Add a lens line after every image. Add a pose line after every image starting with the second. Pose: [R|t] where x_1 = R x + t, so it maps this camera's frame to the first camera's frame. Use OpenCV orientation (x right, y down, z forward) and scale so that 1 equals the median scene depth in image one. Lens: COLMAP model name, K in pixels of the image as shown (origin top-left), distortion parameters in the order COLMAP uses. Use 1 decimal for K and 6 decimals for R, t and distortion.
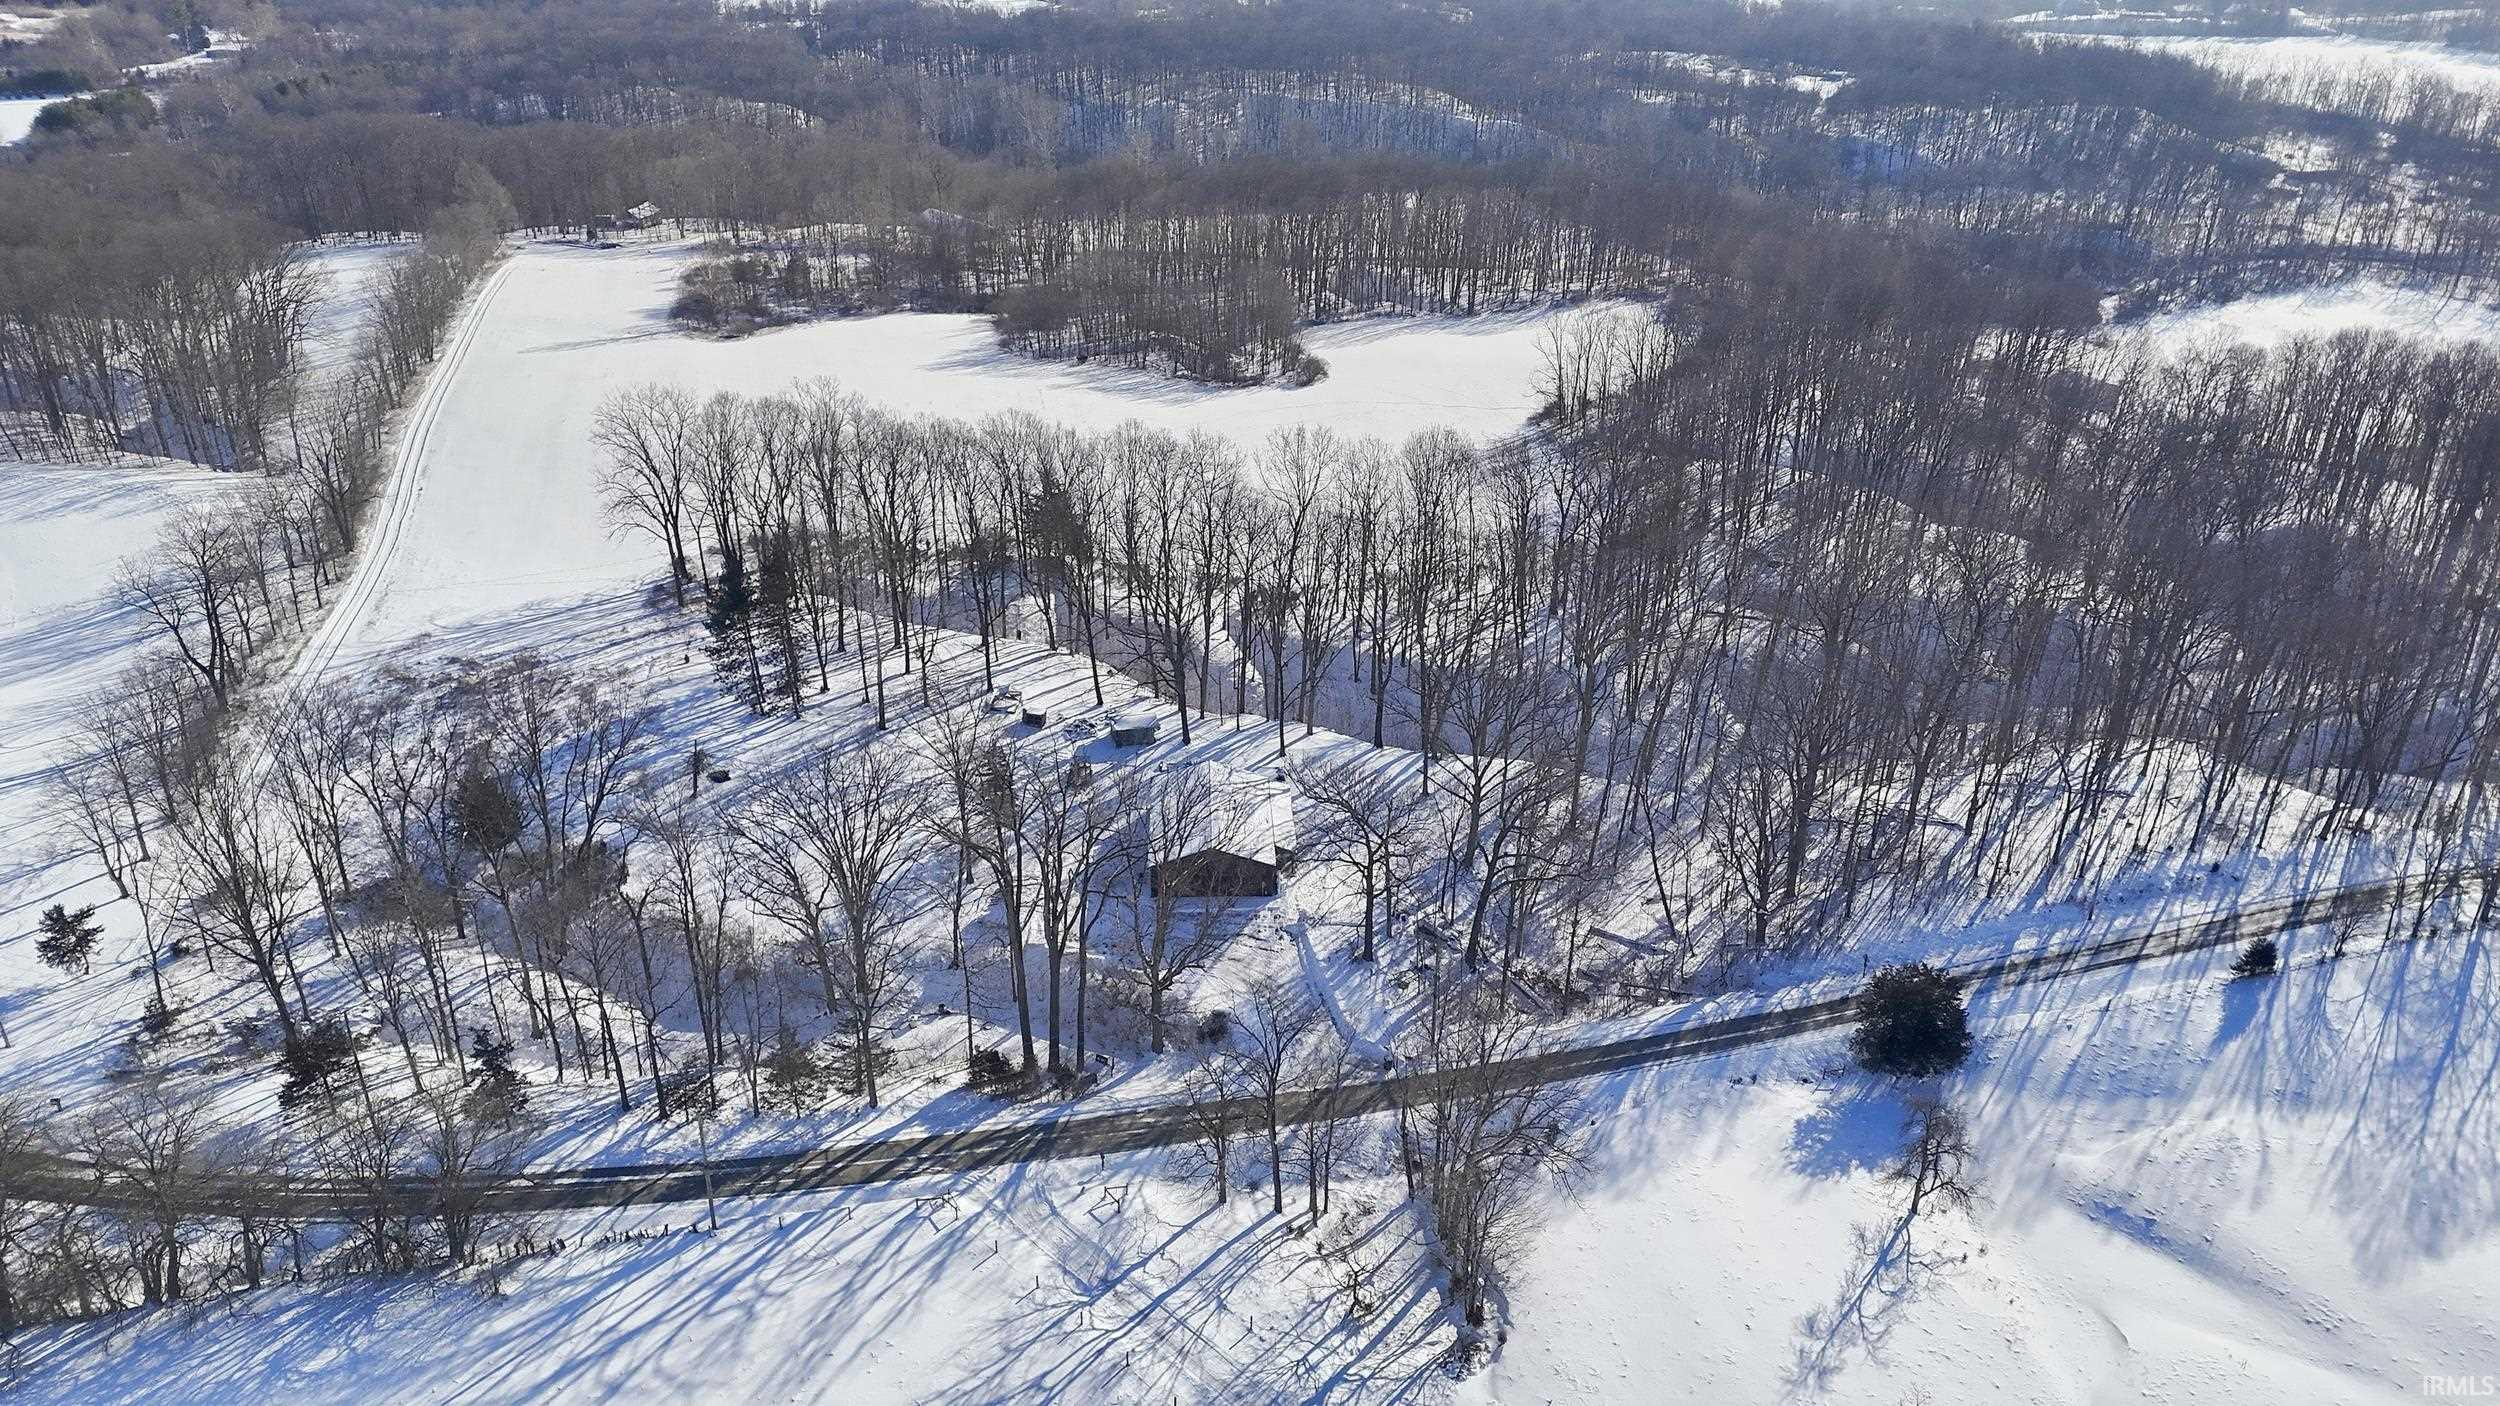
lens RADIAL K [[1552.9, 0, 1244.4], [0, 1552.9, 703.4], [0, 0, 1]] dist [0.058159, -0.044155]
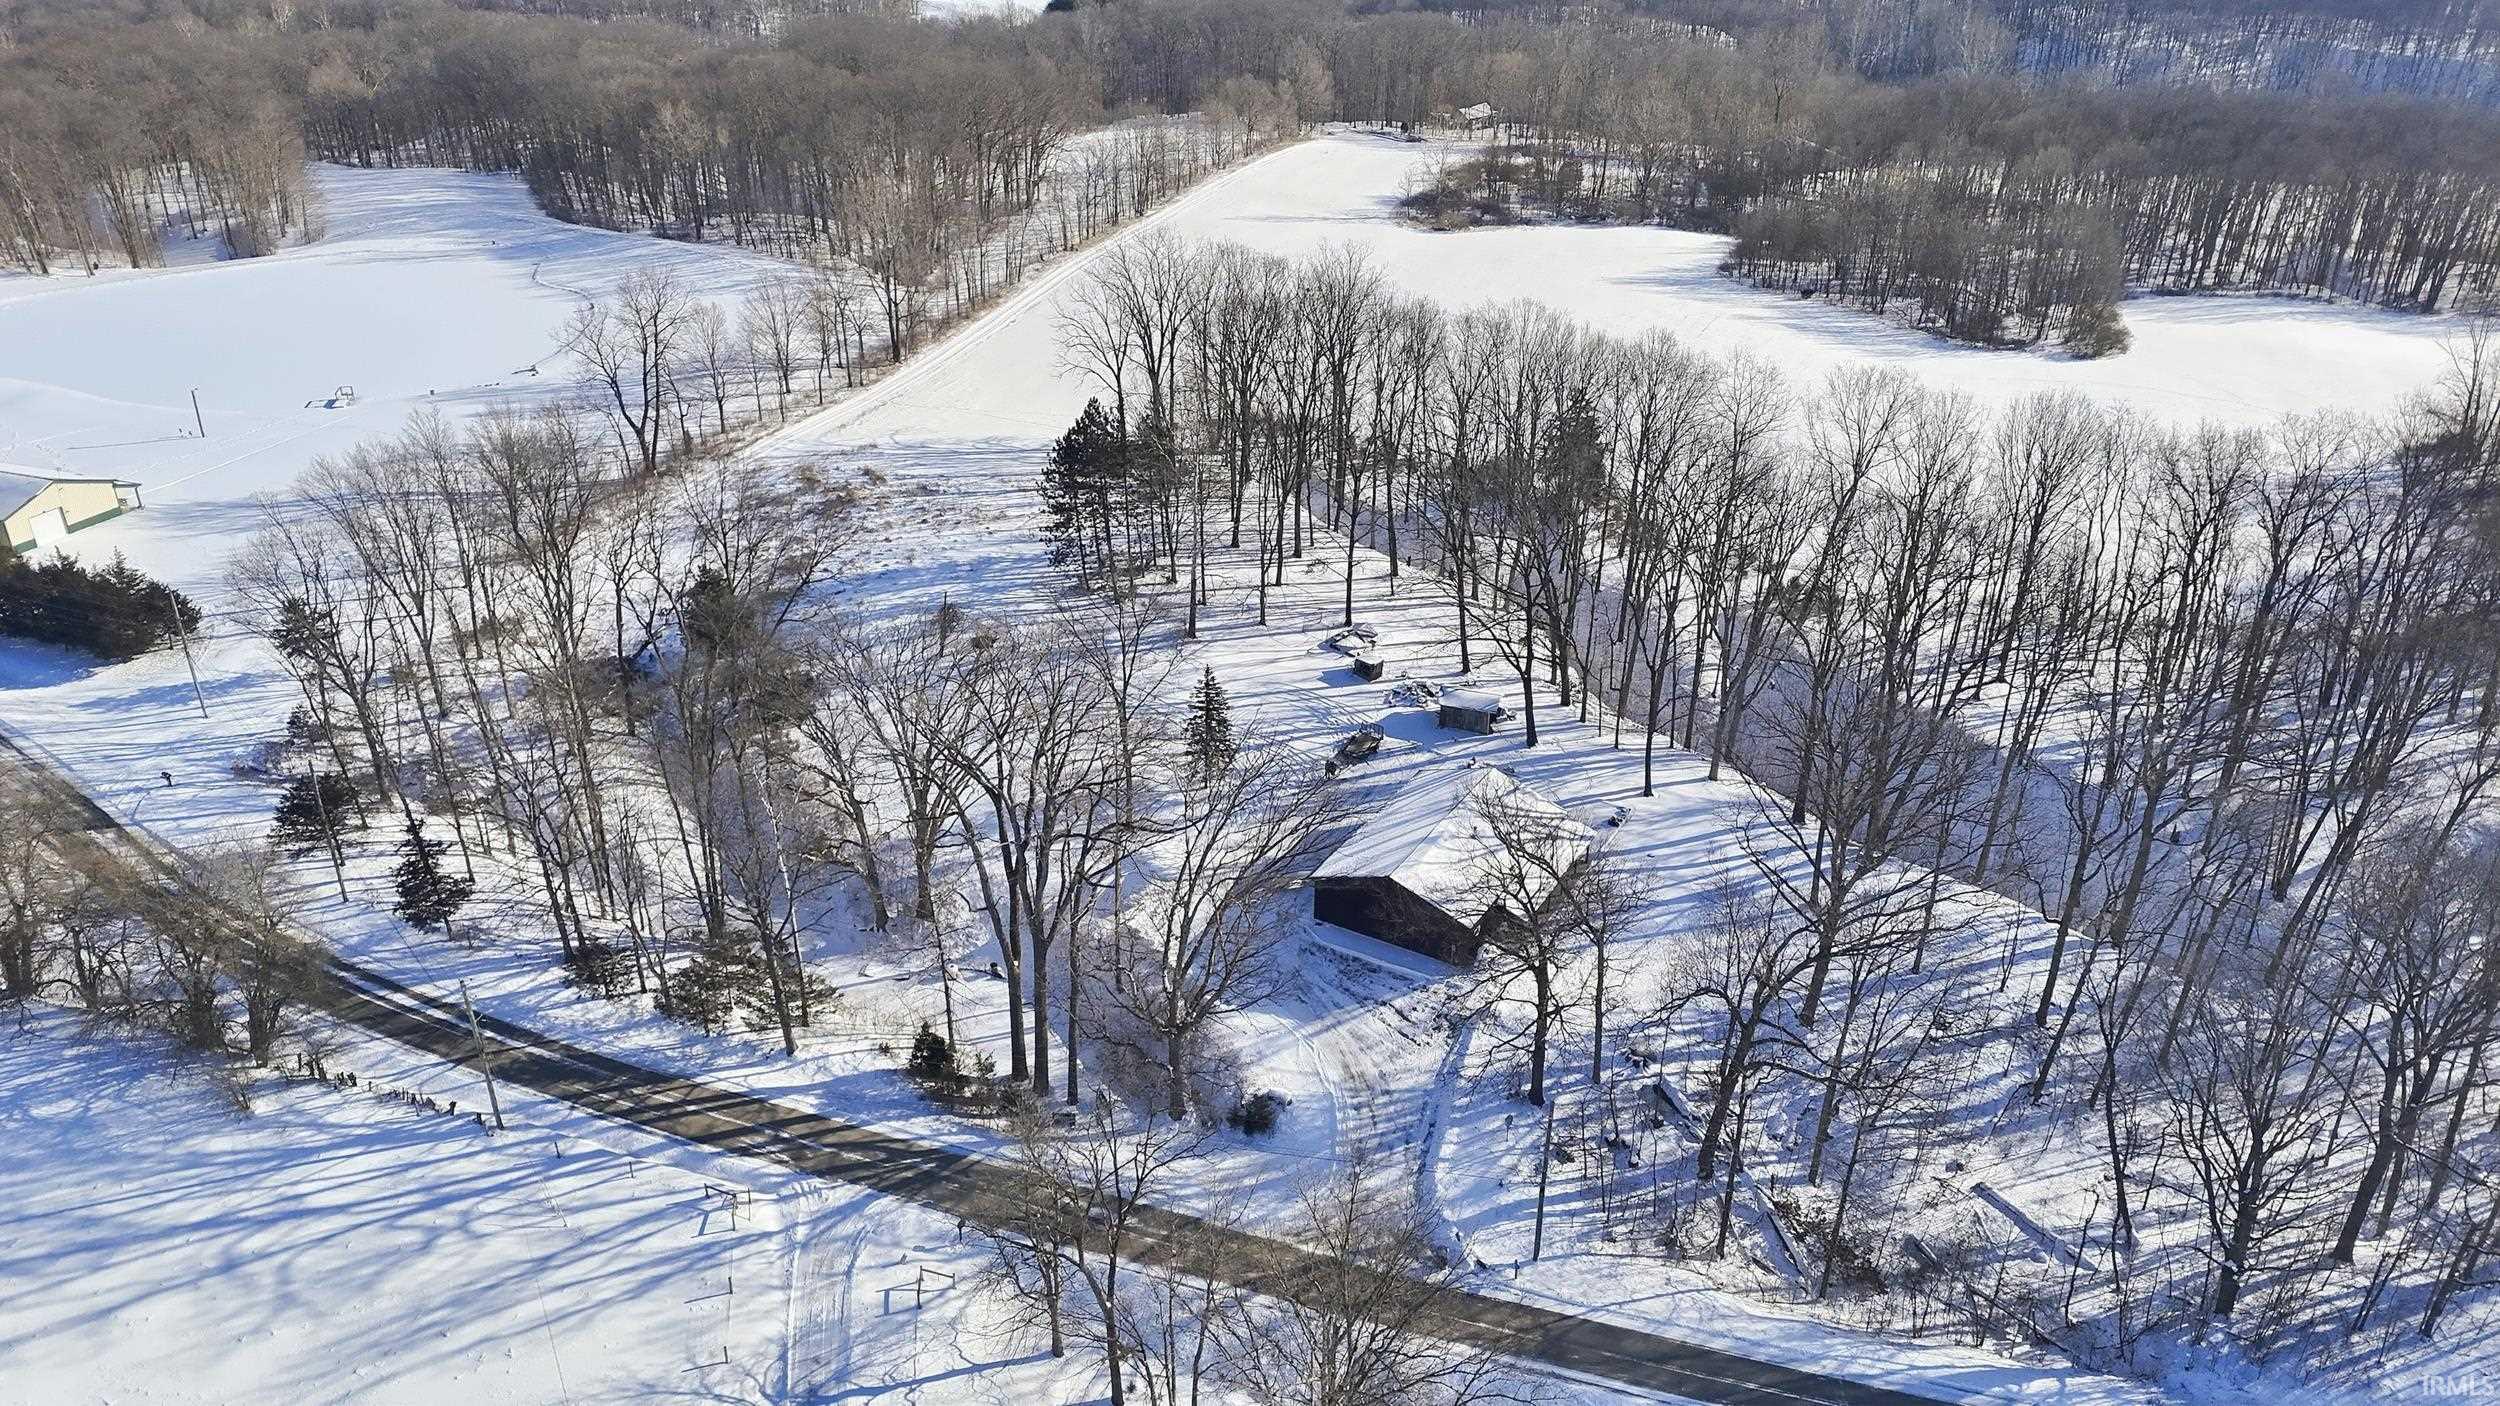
lens RADIAL K [[1552.9, 0, 1244.4], [0, 1552.9, 703.4], [0, 0, 1]] dist [0.058159, -0.044155]
pose [[0.849280, 0.247574, -0.466295, 0.223089], [-0.230437, 0.968487, 0.094503, -0.039734], [0.474998, 0.027192, 0.879567, 0.280812]]
